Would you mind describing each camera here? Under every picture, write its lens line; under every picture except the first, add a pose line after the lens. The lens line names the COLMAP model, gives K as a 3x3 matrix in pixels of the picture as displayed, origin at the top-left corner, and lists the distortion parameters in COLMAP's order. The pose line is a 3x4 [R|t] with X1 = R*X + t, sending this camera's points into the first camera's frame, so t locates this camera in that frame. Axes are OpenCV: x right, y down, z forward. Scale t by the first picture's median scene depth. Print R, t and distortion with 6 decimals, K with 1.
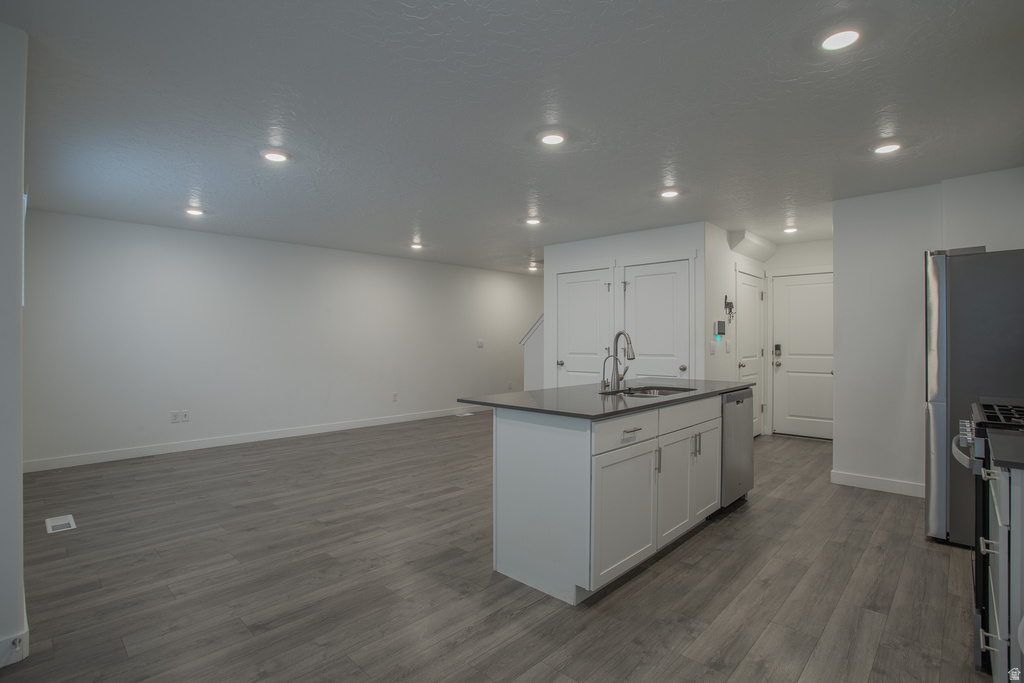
lens RADIAL K [[502.1, 0, 505.7], [0, 502.1, 337.9], [0, 0, 1]] dist [-0.065055, 0.025658]
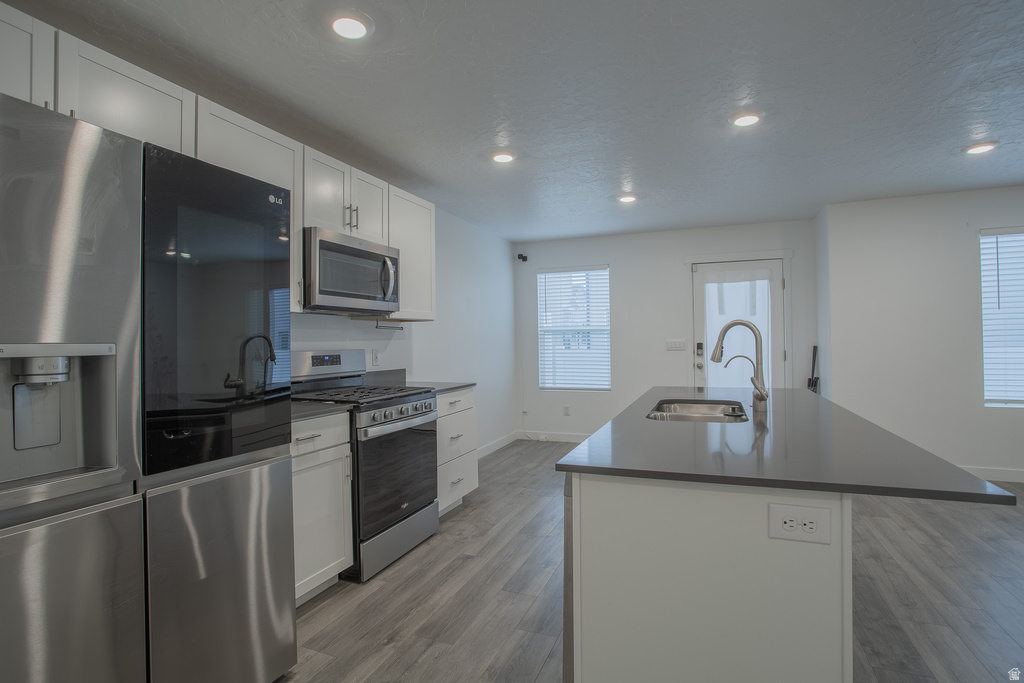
lens RADIAL K [[502.1, 0, 516.4], [0, 502.1, 335.0], [0, 0, 1]] dist [-0.065055, 0.025658]
pose [[-0.924252, 0.007486, -0.381710, 0.701802], [0.016062, 0.999685, -0.019285, 0.013409], [0.381445, -0.023955, -0.924081, 1.389012]]
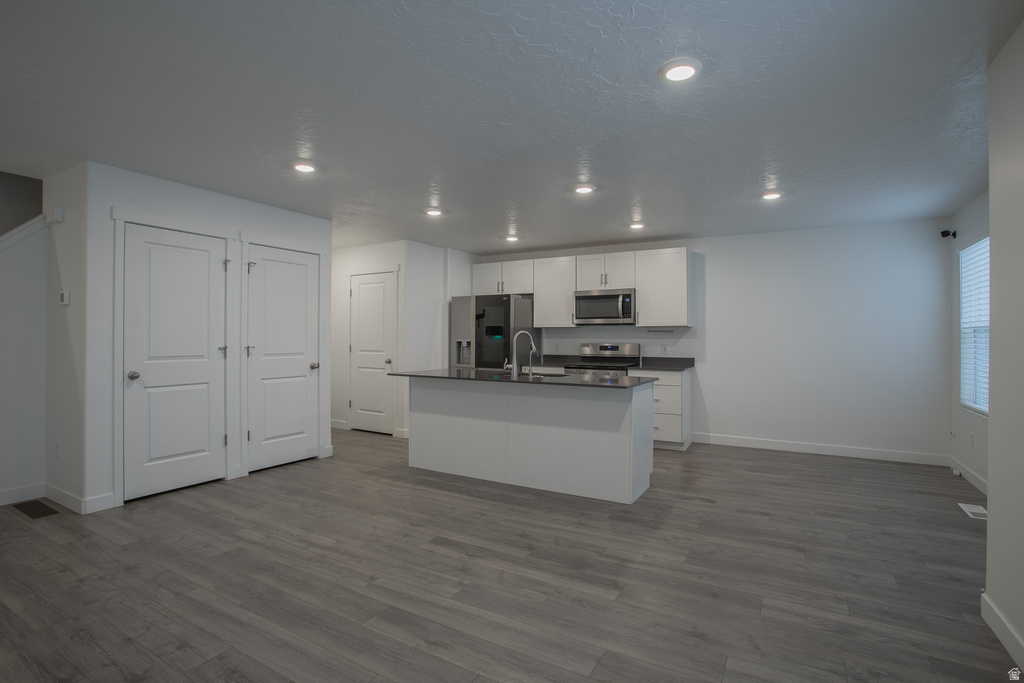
lens RADIAL K [[502.1, 0, 506.9], [0, 502.1, 337.9], [0, 0, 1]] dist [-0.065055, 0.025658]
pose [[-0.241270, -0.000952, 0.970457, -0.971474], [-0.010652, 0.999942, -0.001668, 0.005581], [-0.970399, -0.010740, -0.241266, 1.262555]]
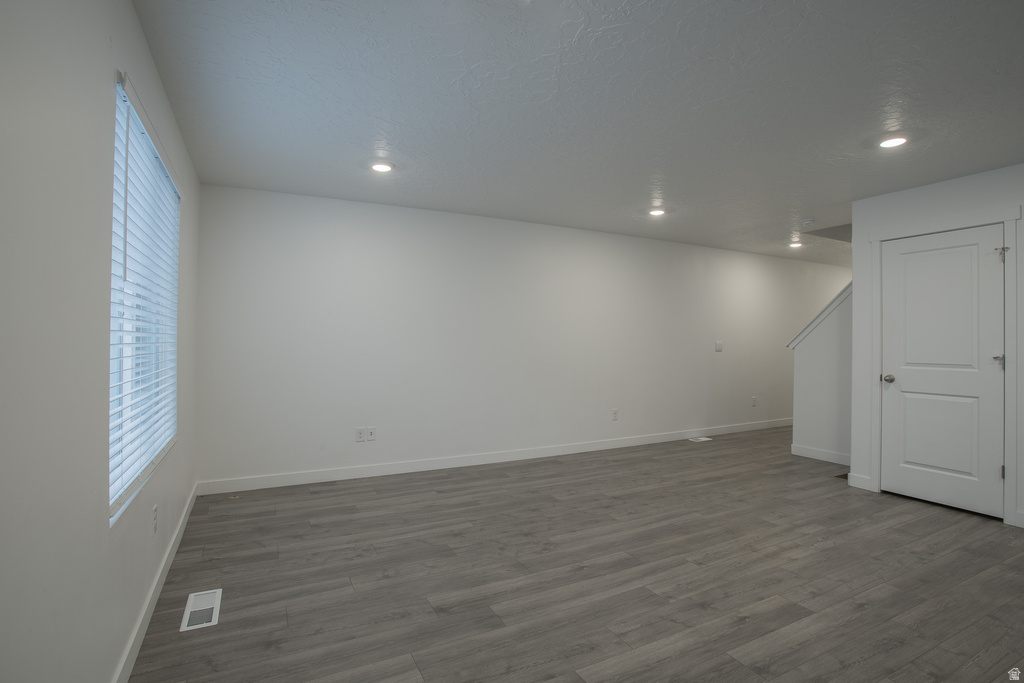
lens RADIAL K [[502.1, 0, 510.3], [0, 502.1, 336.5], [0, 0, 1]] dist [-0.065055, 0.025658]
pose [[0.948684, 0.002194, -0.316219, -0.271474], [-0.003673, 0.999985, -0.004080, 0.001704], [0.316206, 0.005032, 0.948677, 0.447560]]
